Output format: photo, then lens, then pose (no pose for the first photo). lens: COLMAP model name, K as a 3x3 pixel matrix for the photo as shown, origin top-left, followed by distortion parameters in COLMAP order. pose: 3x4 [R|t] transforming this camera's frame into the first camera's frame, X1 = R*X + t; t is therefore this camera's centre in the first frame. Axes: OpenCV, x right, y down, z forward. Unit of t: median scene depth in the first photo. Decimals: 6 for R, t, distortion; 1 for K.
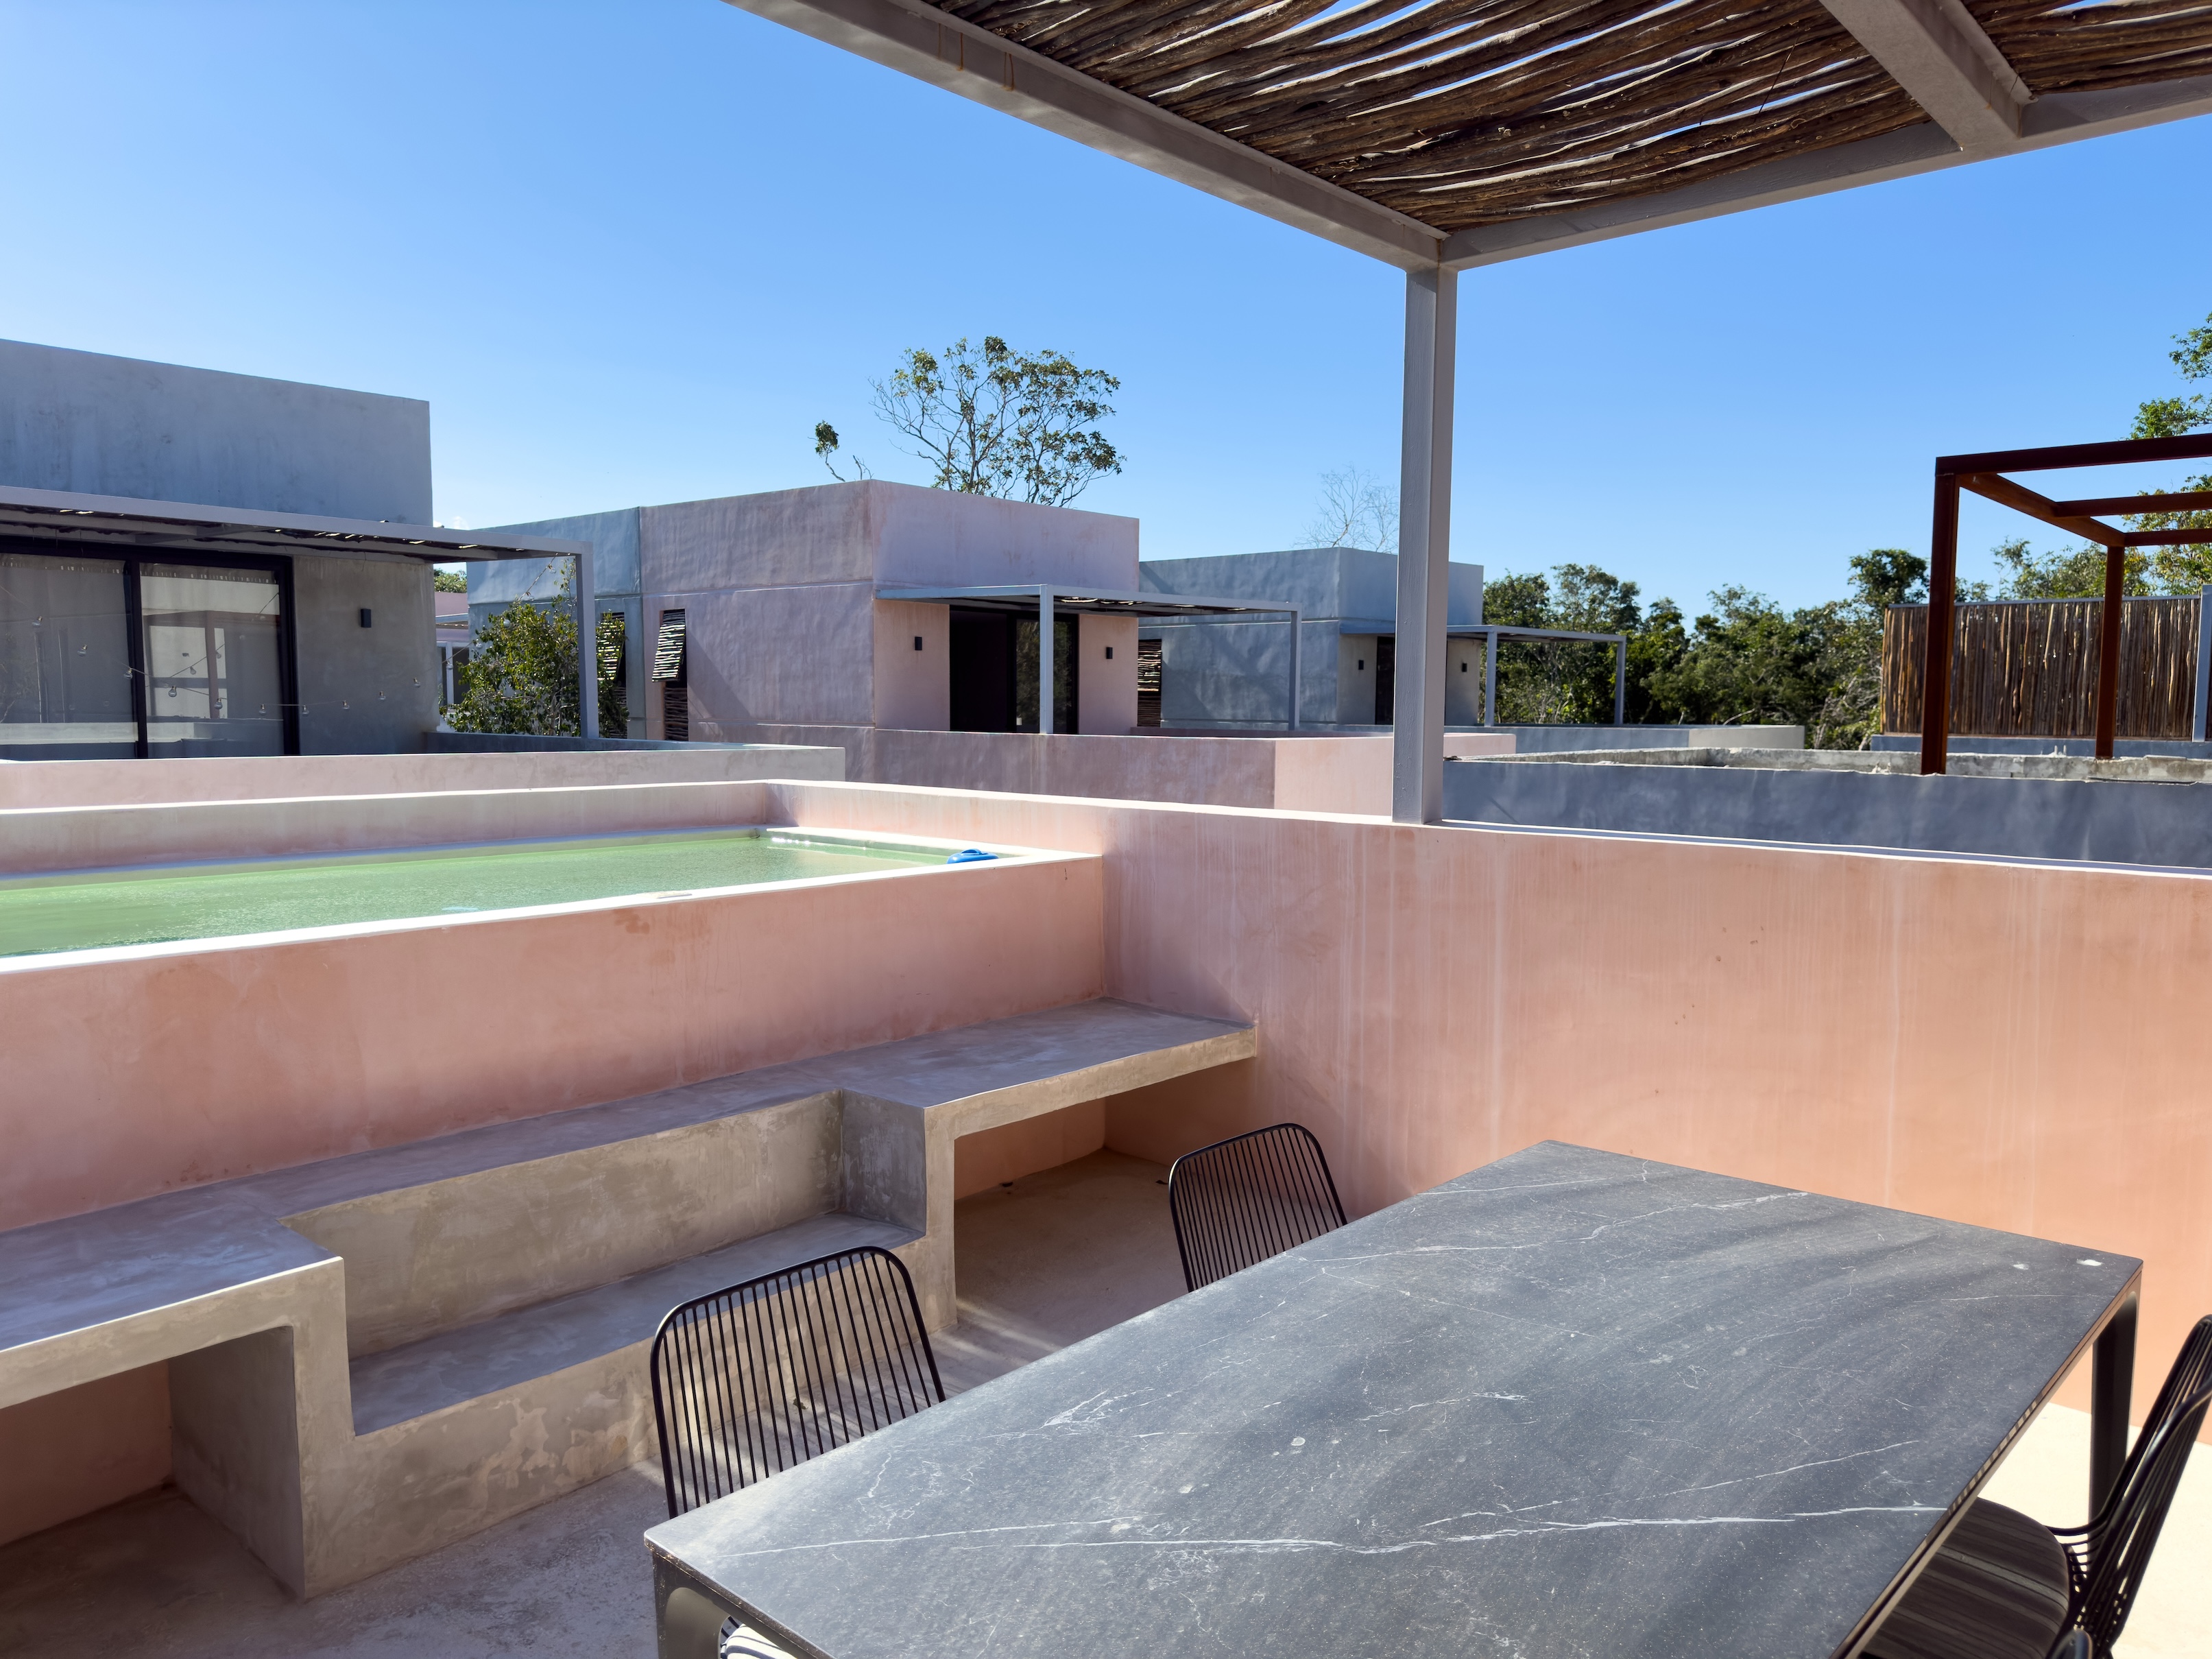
lens RADIAL K [[1540.6, 0, 1106.0], [0, 1540.6, 829.5], [0, 0, 1]] dist [0.164792, -0.295471]
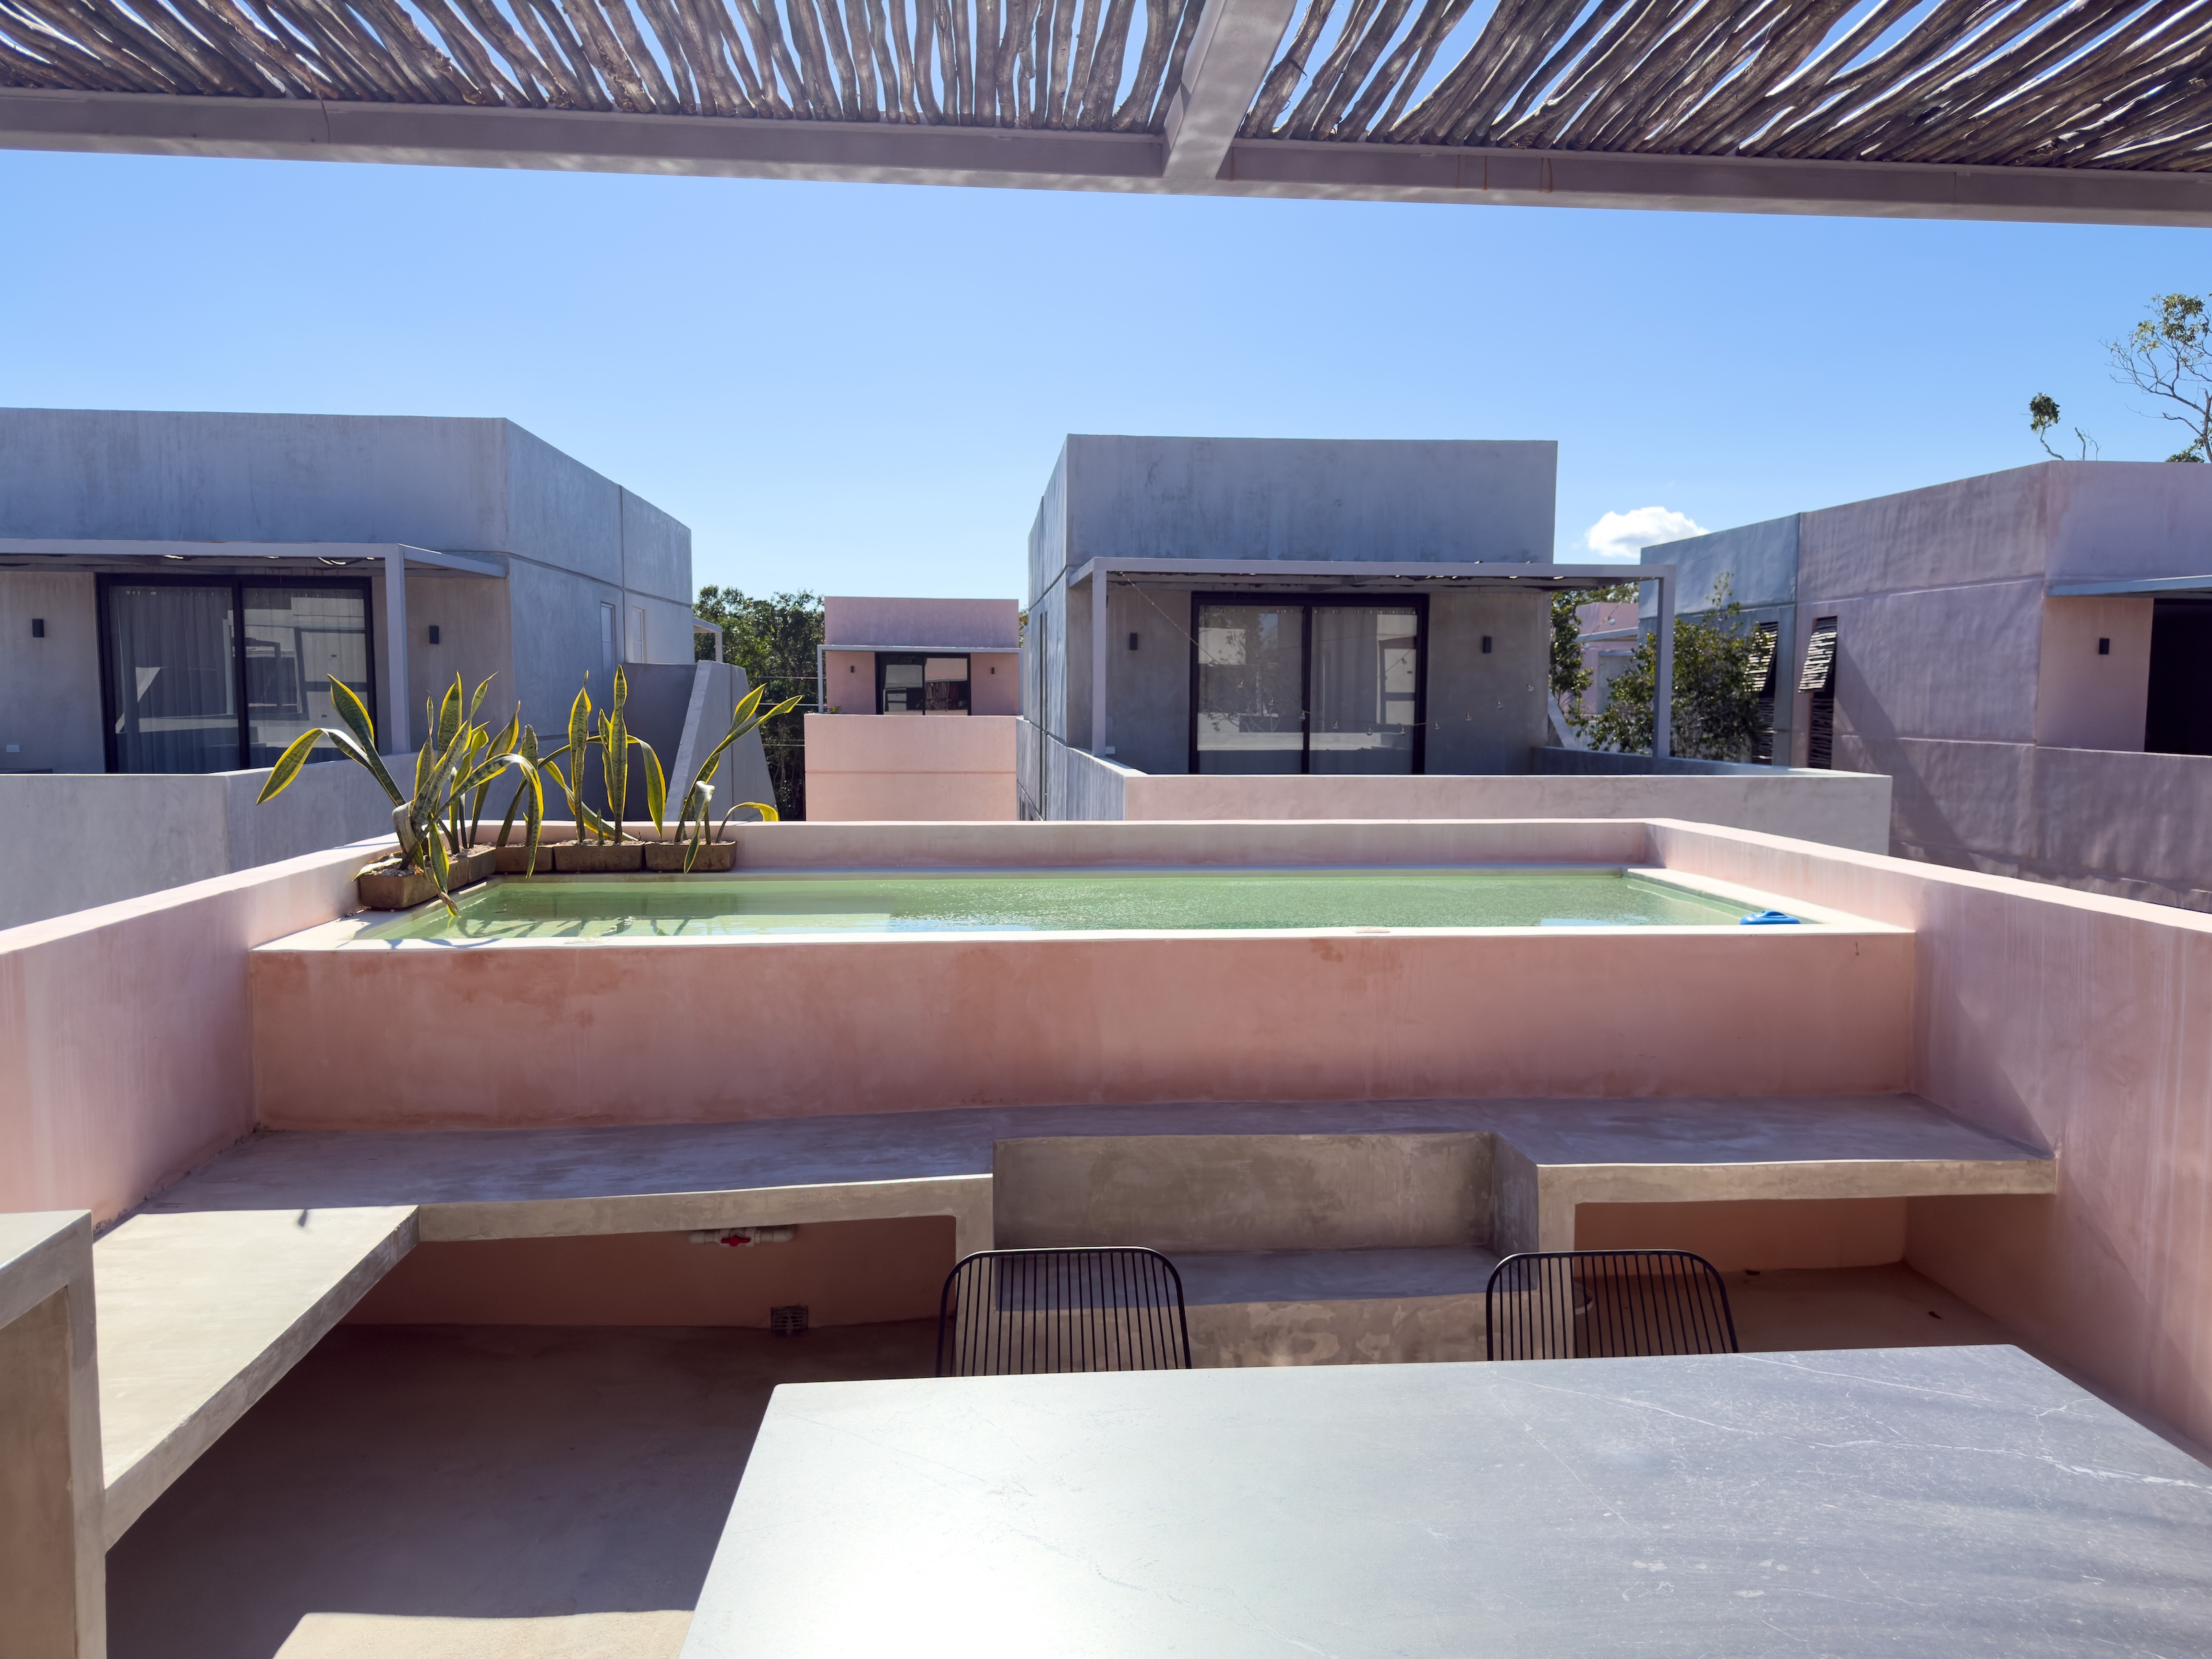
lens RADIAL K [[1538.5, 0, 1107.0], [0, 1538.5, 829.1], [0, 0, 1]] dist [0.065135, -0.084380]
pose [[0.729368, 0.055620, -0.681857, 0.286099], [-0.055771, 0.998206, 0.021768, -0.038126], [0.681844, 0.022151, 0.731162, 0.042622]]
